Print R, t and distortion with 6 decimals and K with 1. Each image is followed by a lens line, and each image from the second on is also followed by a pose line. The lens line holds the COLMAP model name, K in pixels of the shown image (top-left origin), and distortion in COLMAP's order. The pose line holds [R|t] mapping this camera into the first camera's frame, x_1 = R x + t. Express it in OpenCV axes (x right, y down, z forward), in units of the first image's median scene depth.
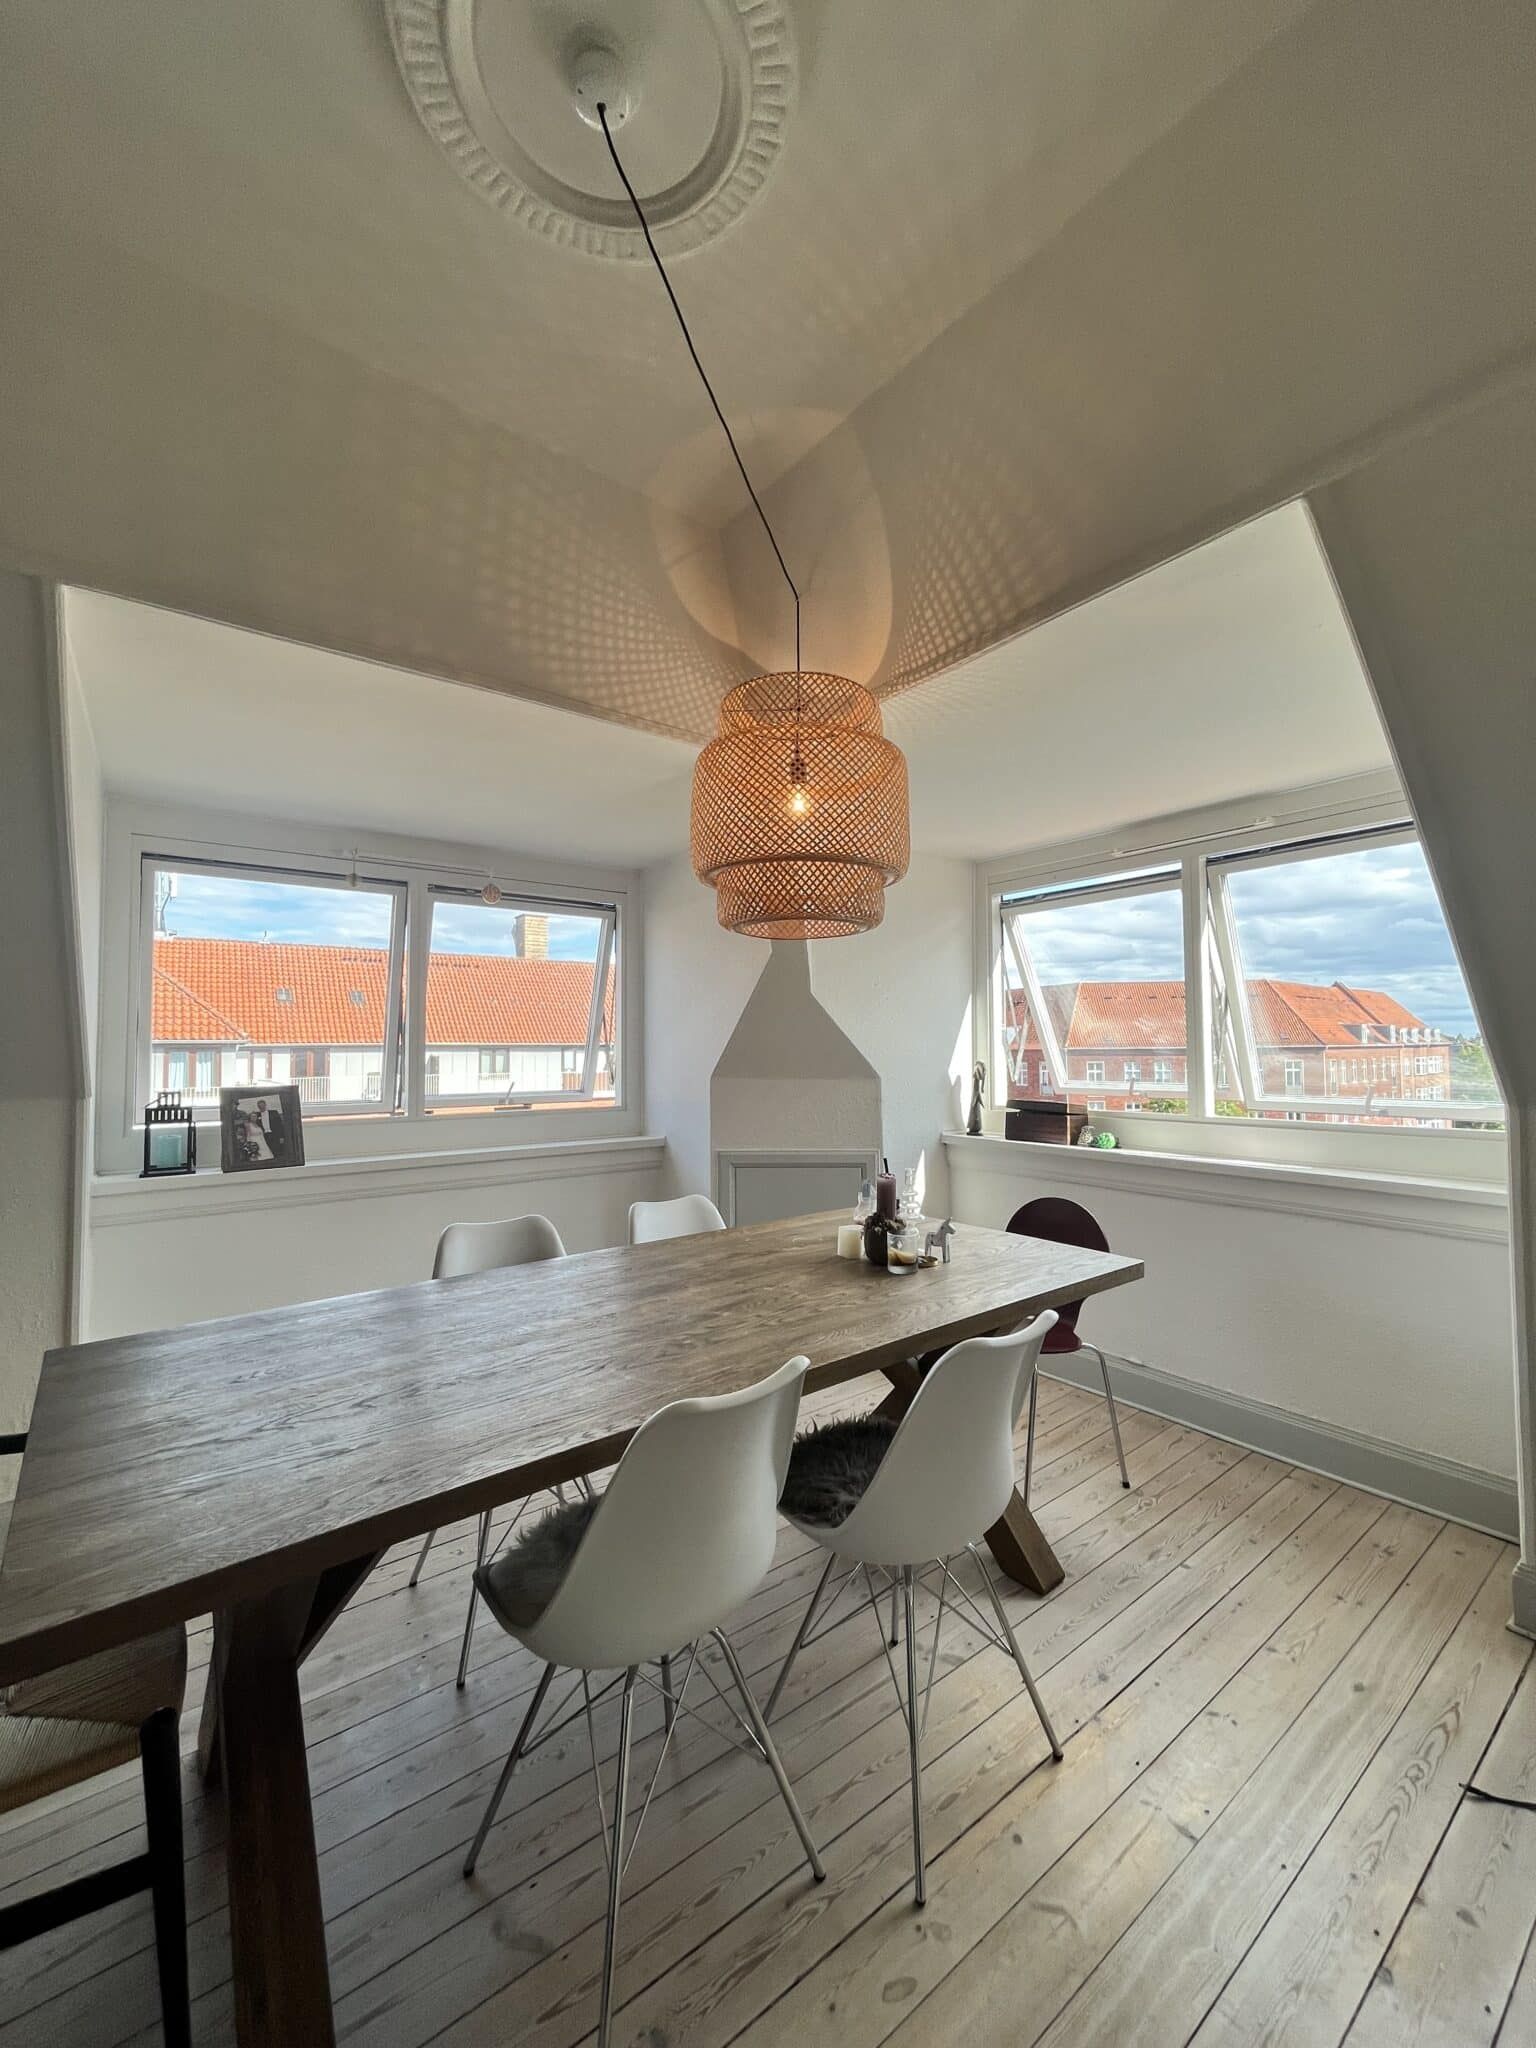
lens RADIAL K [[833.6, 0, 771.9], [0, 833.6, 1012.9], [0, 0, 1]] dist [-0.001333, -0.000020]
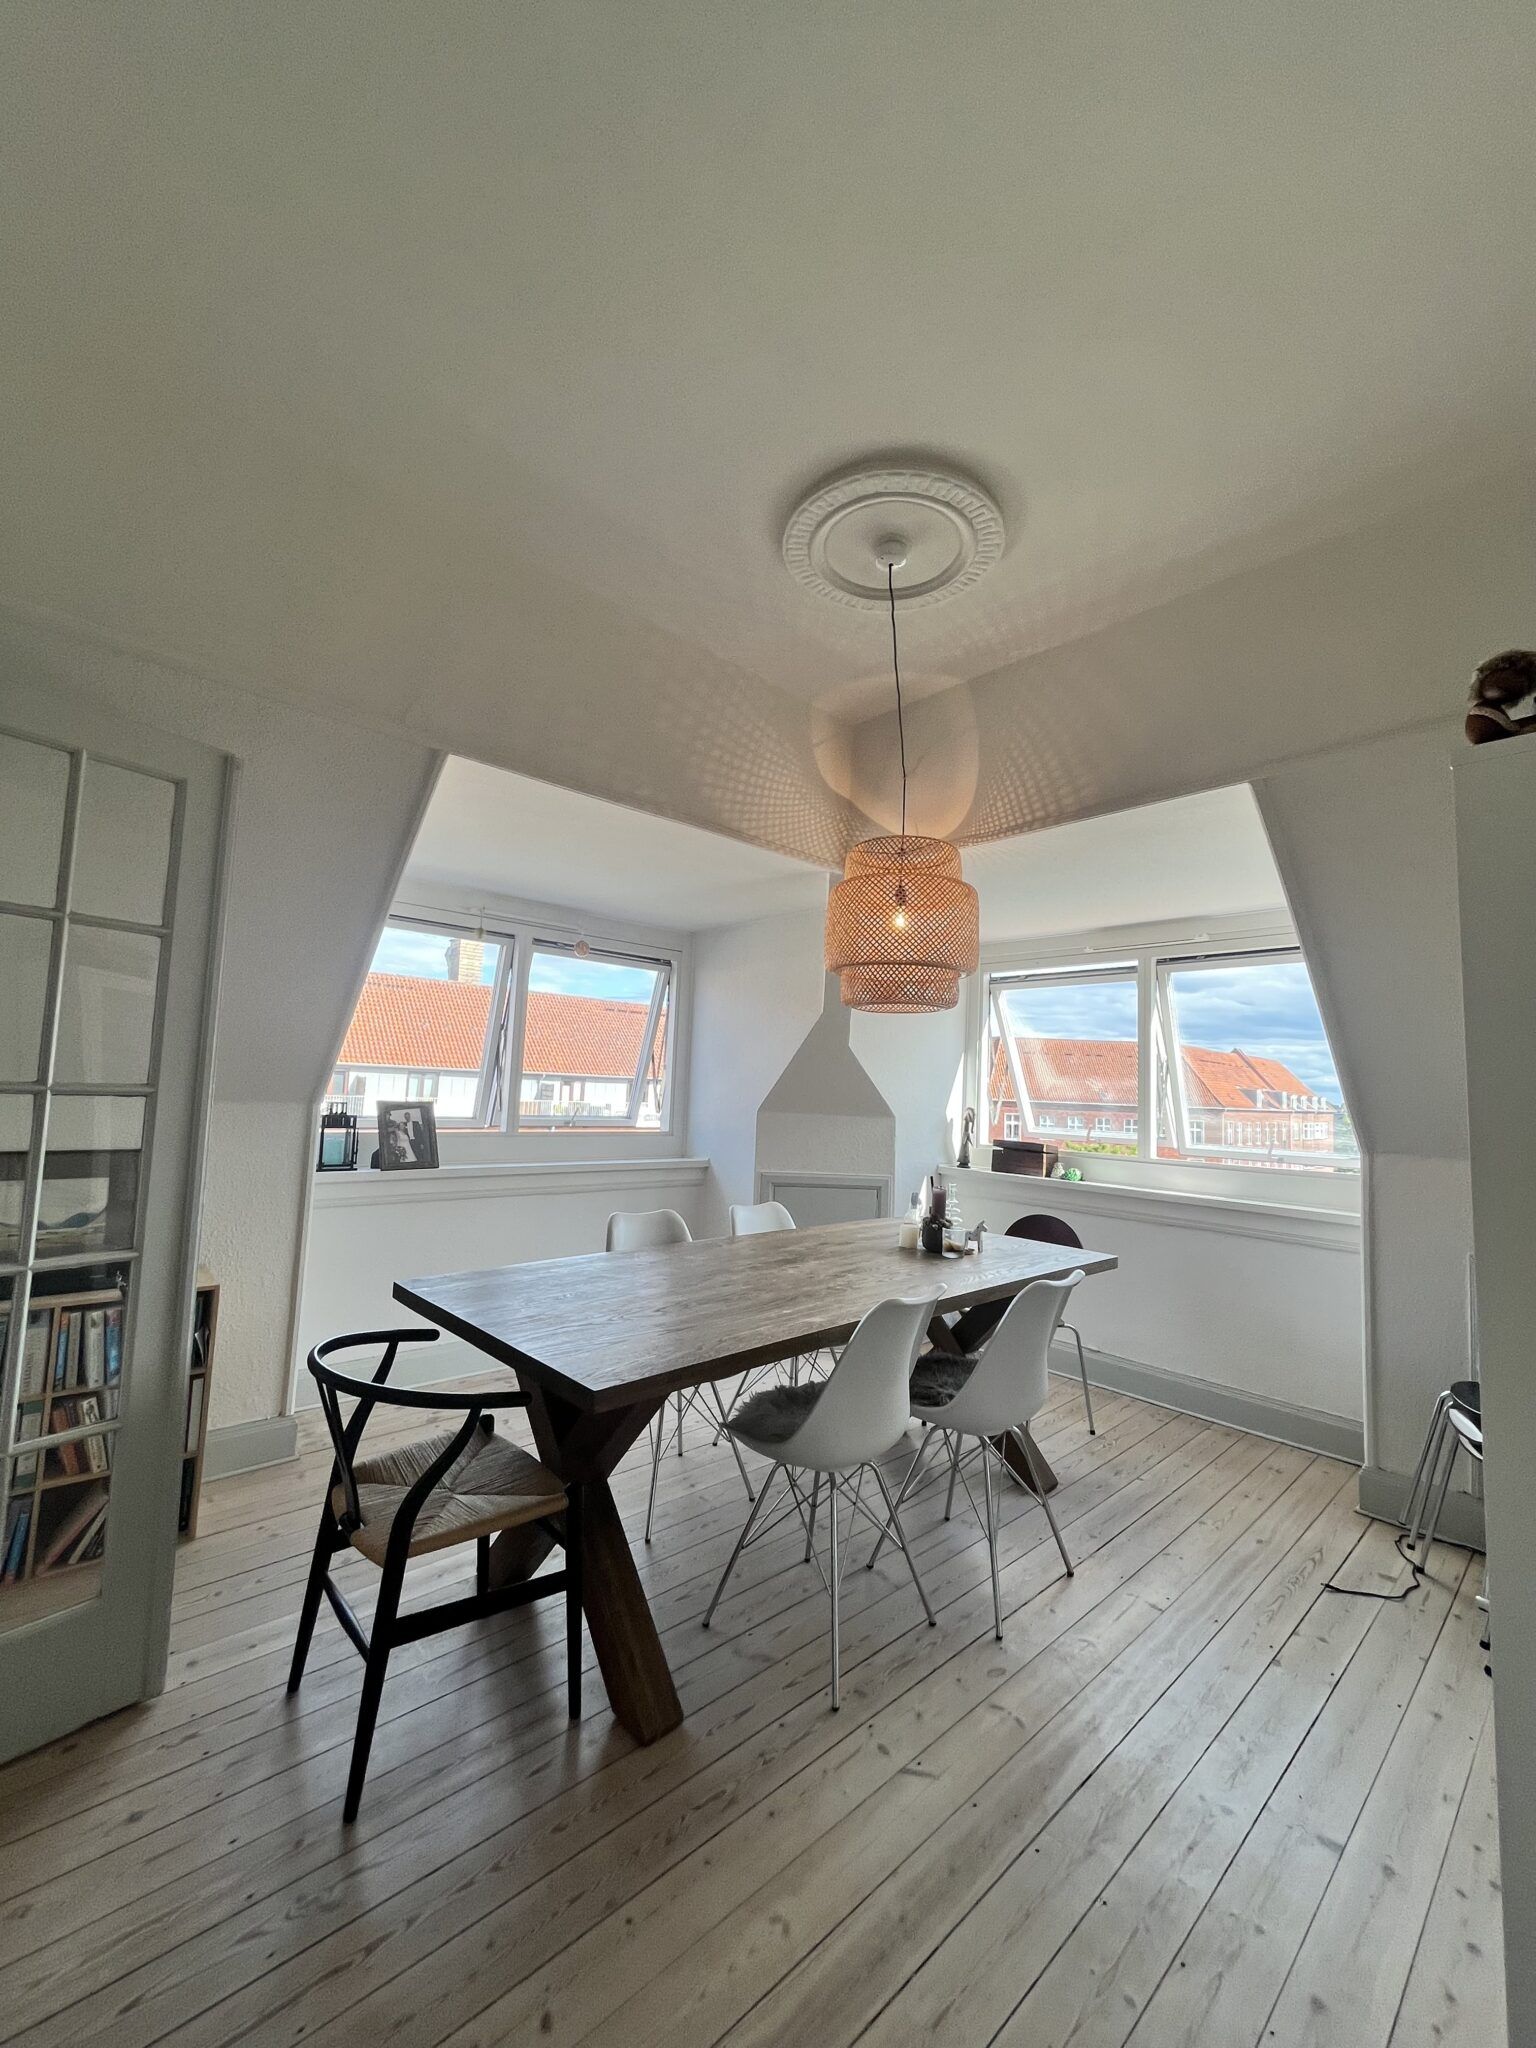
lens RADIAL K [[833.6, 0, 771.9], [0, 833.6, 1012.9], [0, 0, 1]] dist [-0.001333, -0.000020]
pose [[0.994681, 0.055378, 0.086850, -0.204833], [-0.051277, 0.997493, -0.048760, -0.007588], [-0.089332, 0.044048, 0.995027, -0.264980]]
